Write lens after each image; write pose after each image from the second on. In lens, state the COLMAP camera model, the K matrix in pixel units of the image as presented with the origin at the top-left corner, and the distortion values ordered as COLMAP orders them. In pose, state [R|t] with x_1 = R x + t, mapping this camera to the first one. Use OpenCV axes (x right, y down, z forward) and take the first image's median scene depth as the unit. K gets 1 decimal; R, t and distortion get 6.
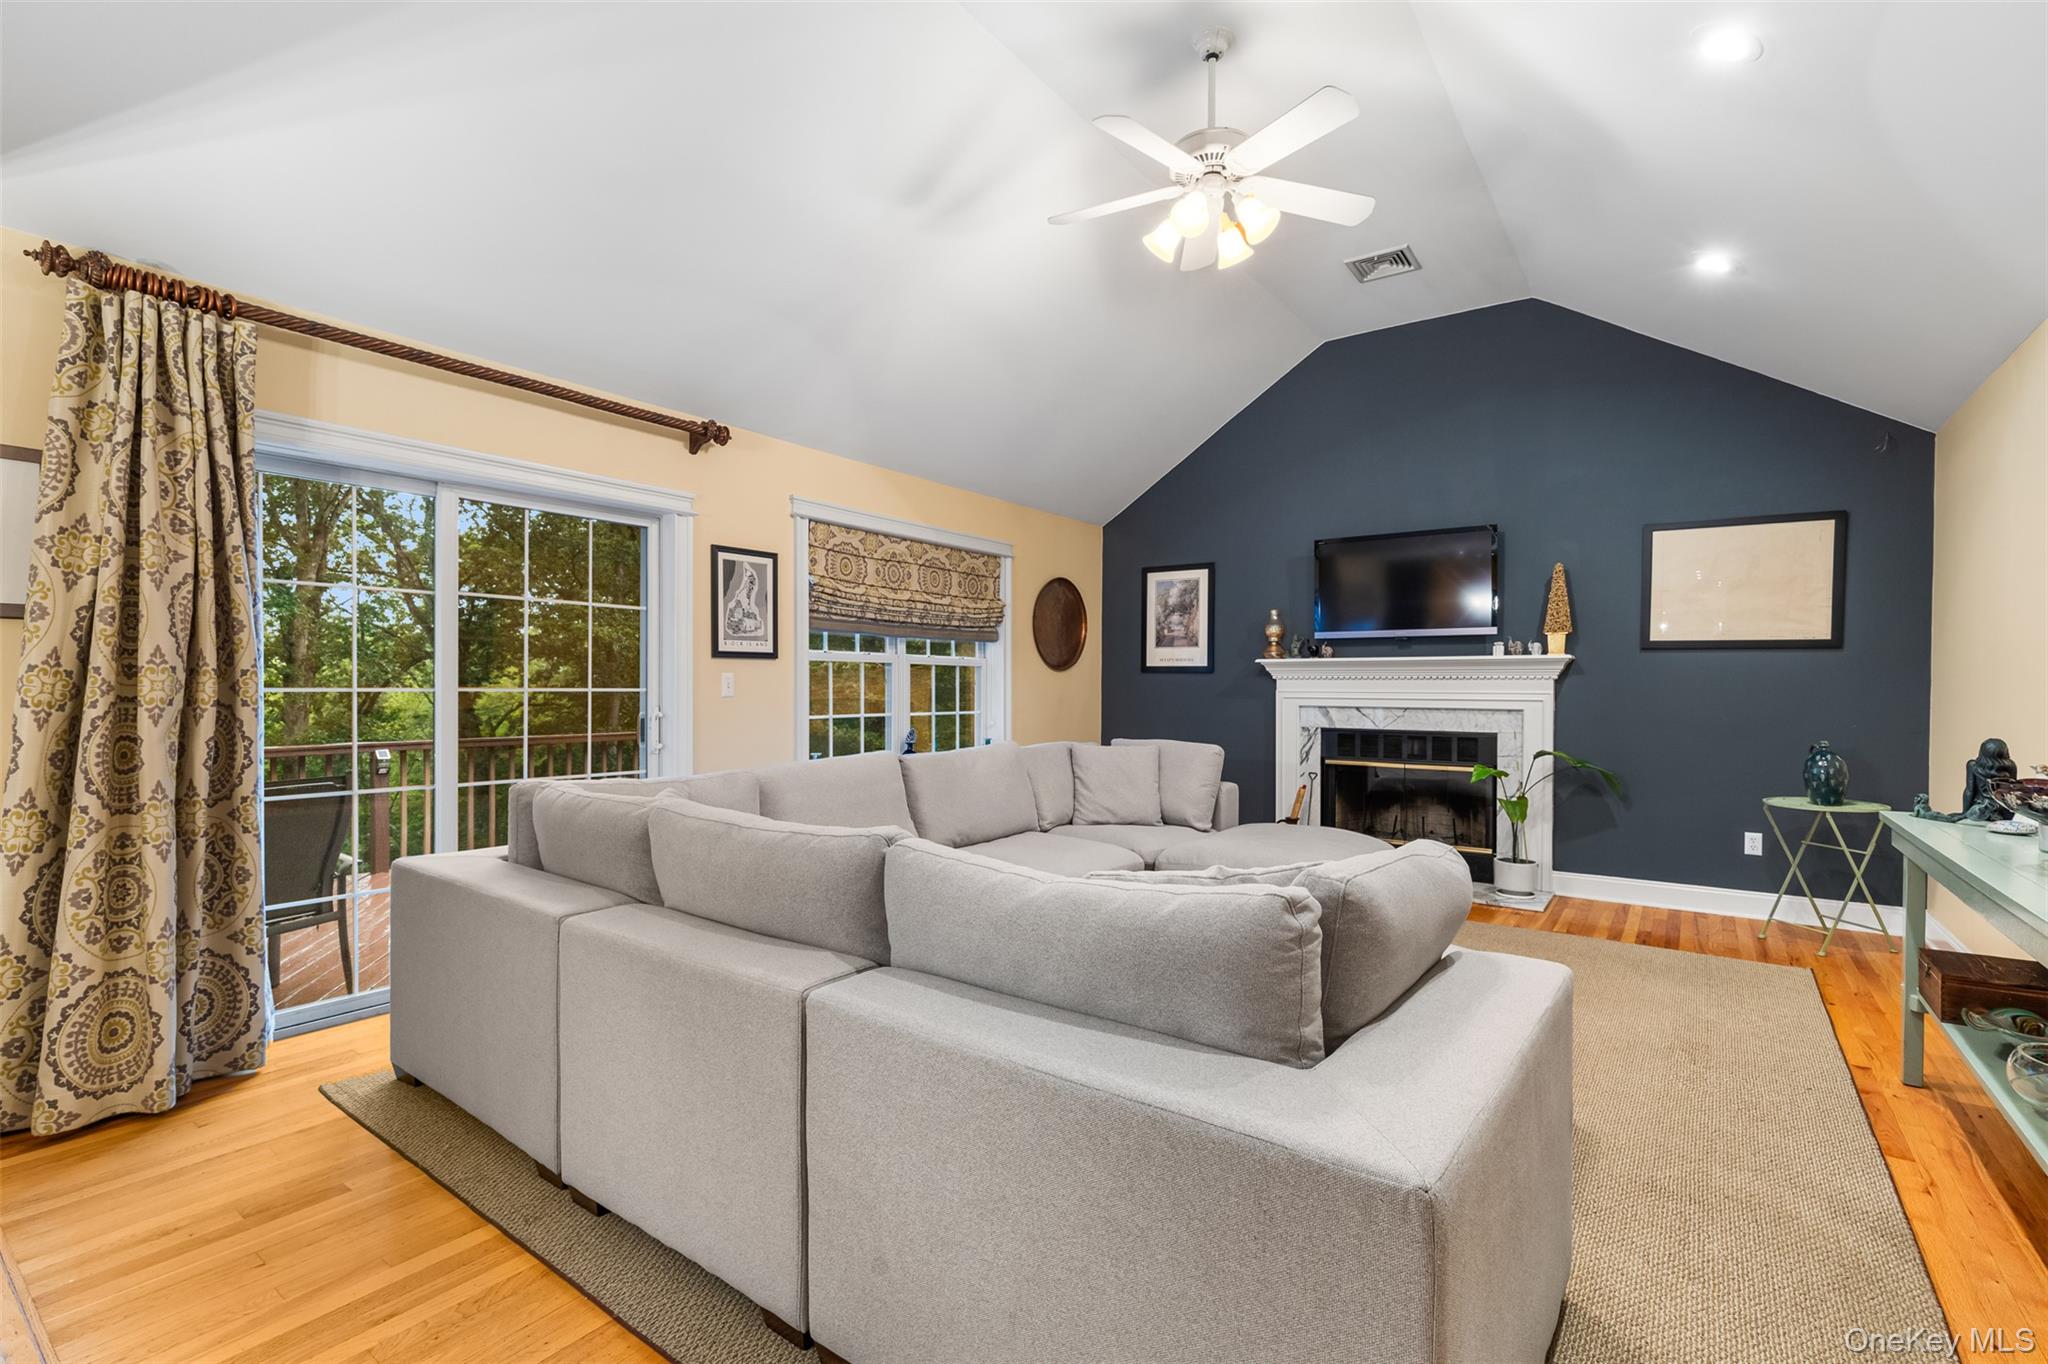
lens RADIAL K [[935.9, 0, 1020.2], [0, 935.9, 691.2], [0, 0, 1]] dist [0.009062, 0.001481]
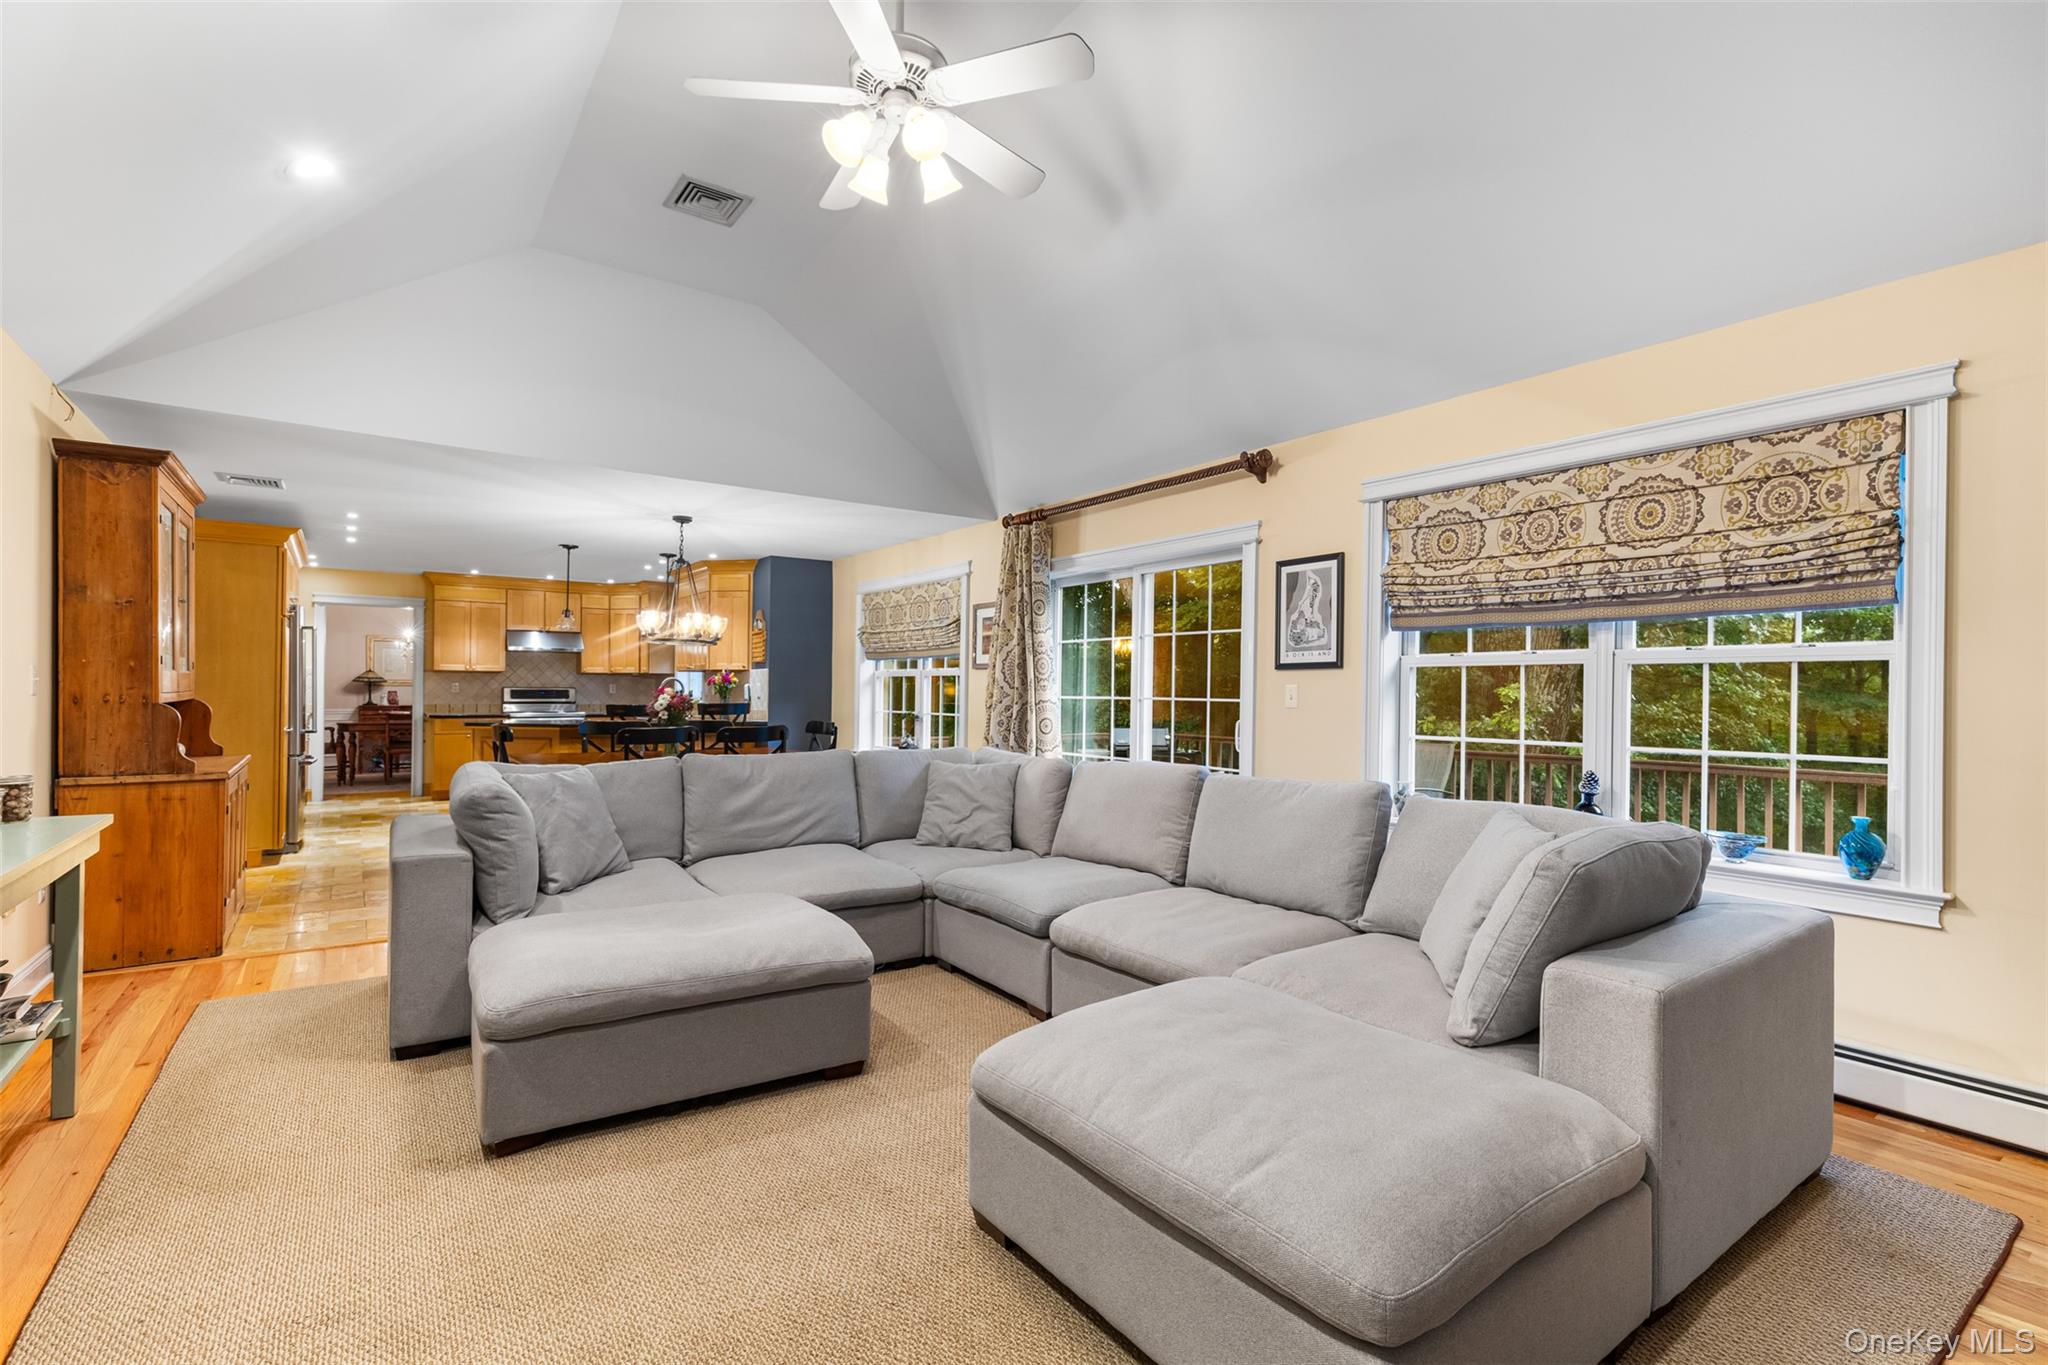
lens RADIAL K [[935.9, 0, 1024.6], [0, 935.9, 690.2], [0, 0, 1]] dist [0.009062, 0.001481]
pose [[-0.321861, -0.010445, -0.946729, 0.662314], [-0.017003, 0.999842, -0.005251, -0.002983], [0.946634, 0.014407, -0.321988, 0.950122]]
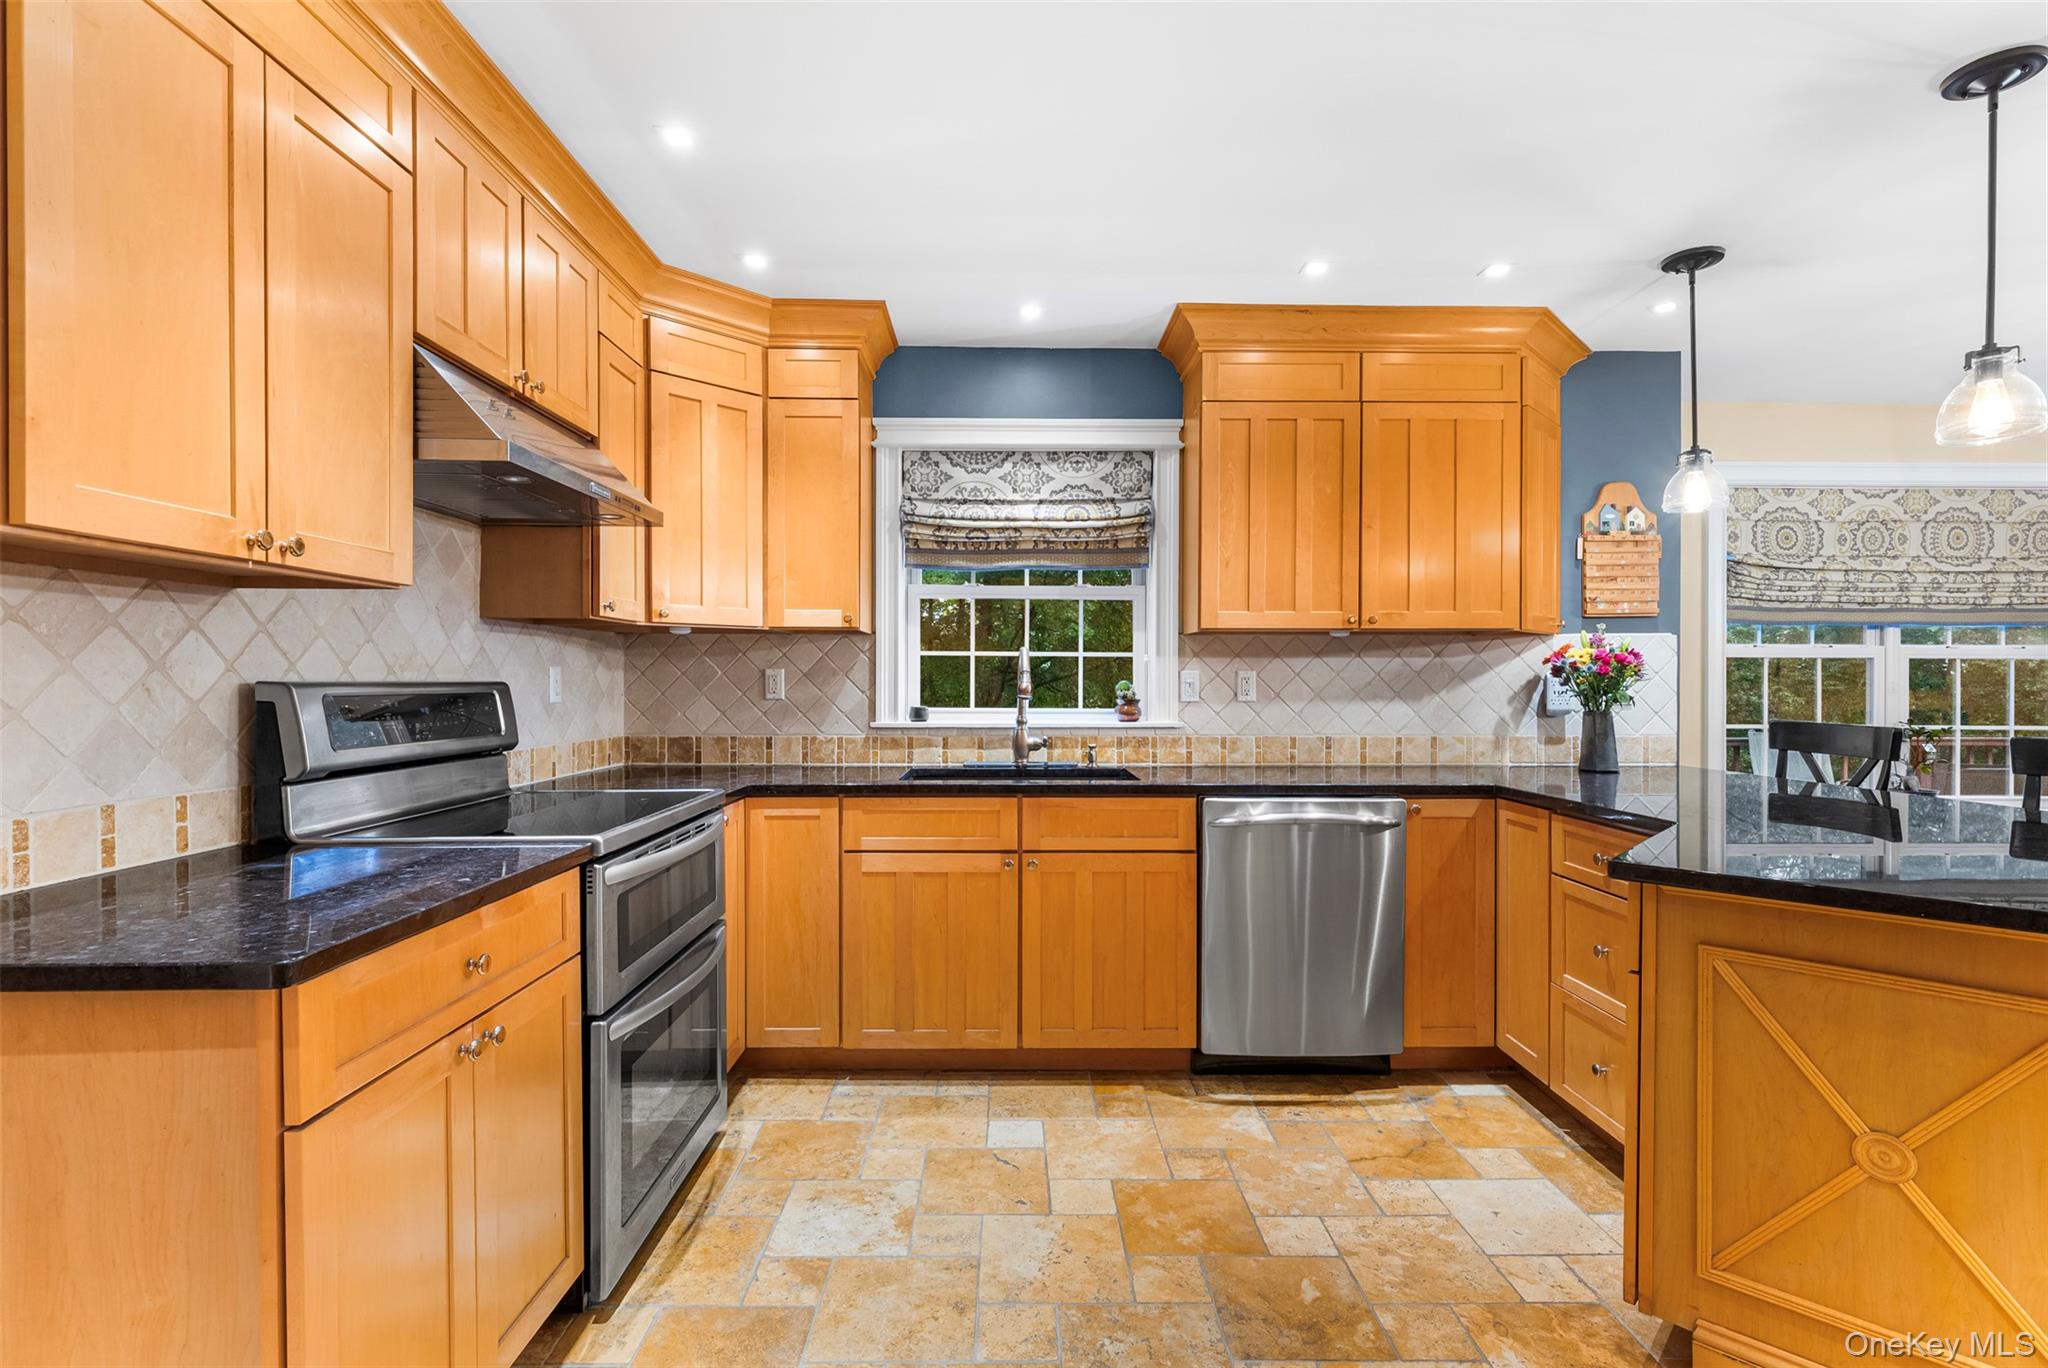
lens RADIAL K [[935.9, 0, 1031.4], [0, 935.9, 683.7], [0, 0, 1]] dist [0.009062, 0.001481]
pose [[0.605145, 0.002904, -0.796110, -1.047834], [-0.007699, 0.999968, -0.002204, -0.003834], [0.796078, 0.007463, 0.605148, -1.725332]]
